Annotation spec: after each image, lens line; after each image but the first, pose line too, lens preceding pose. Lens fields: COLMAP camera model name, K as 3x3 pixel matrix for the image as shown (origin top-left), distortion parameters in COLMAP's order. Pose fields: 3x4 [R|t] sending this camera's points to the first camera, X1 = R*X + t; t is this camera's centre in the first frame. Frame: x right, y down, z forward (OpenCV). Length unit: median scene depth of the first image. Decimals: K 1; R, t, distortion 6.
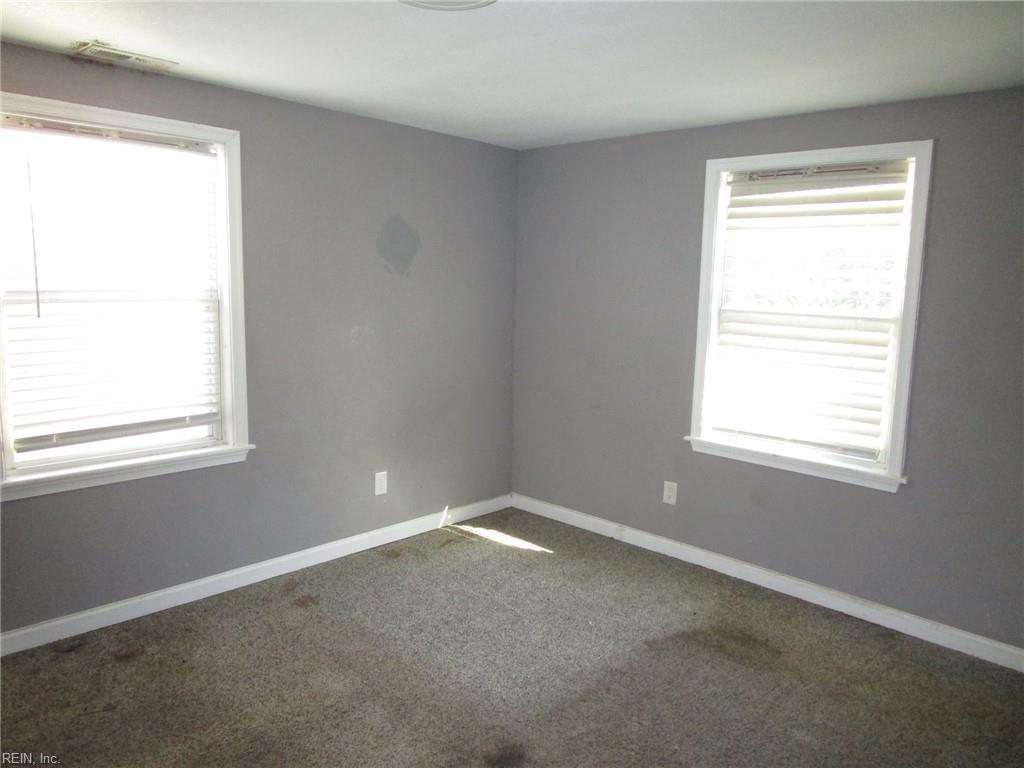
lens RADIAL K [[729.3, 0, 512.0], [0, 729.3, 384.0], [0, 0, 1]] dist [0.004634, -0.040332]
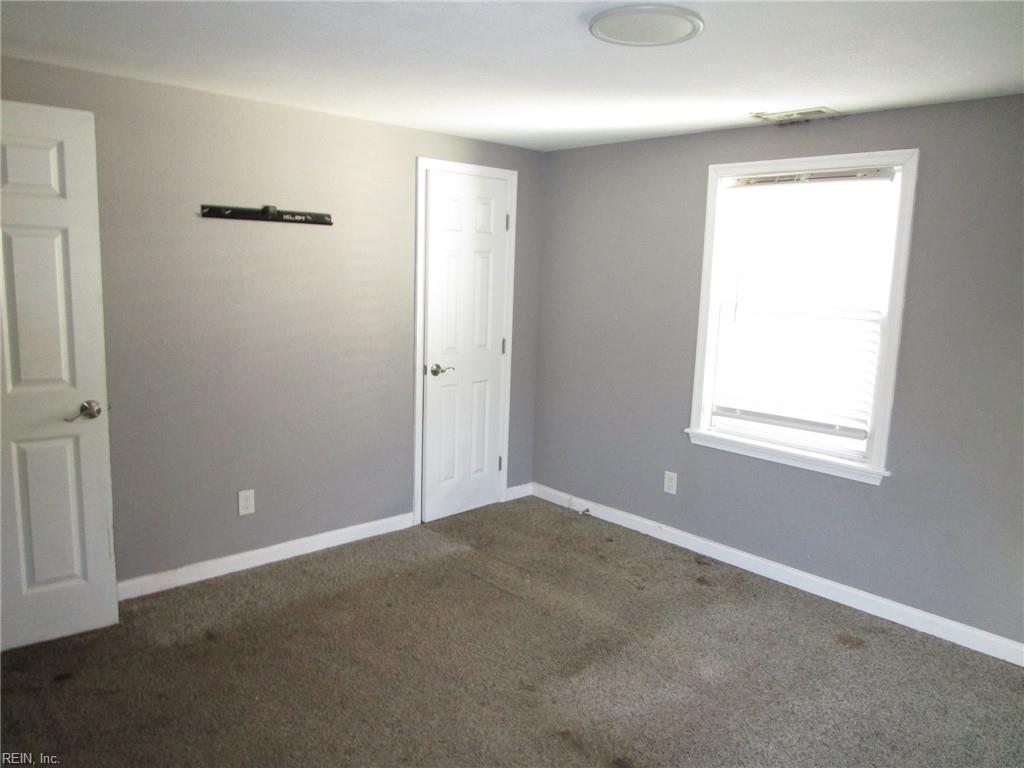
lens RADIAL K [[729.3, 0, 512.0], [0, 729.3, 384.0], [0, 0, 1]] dist [0.004634, -0.040332]
pose [[-0.065304, 0.122123, -0.990364, 0.722137], [-0.184309, 0.973930, 0.132250, -0.077418], [0.980697, 0.191169, -0.041093, 0.626989]]
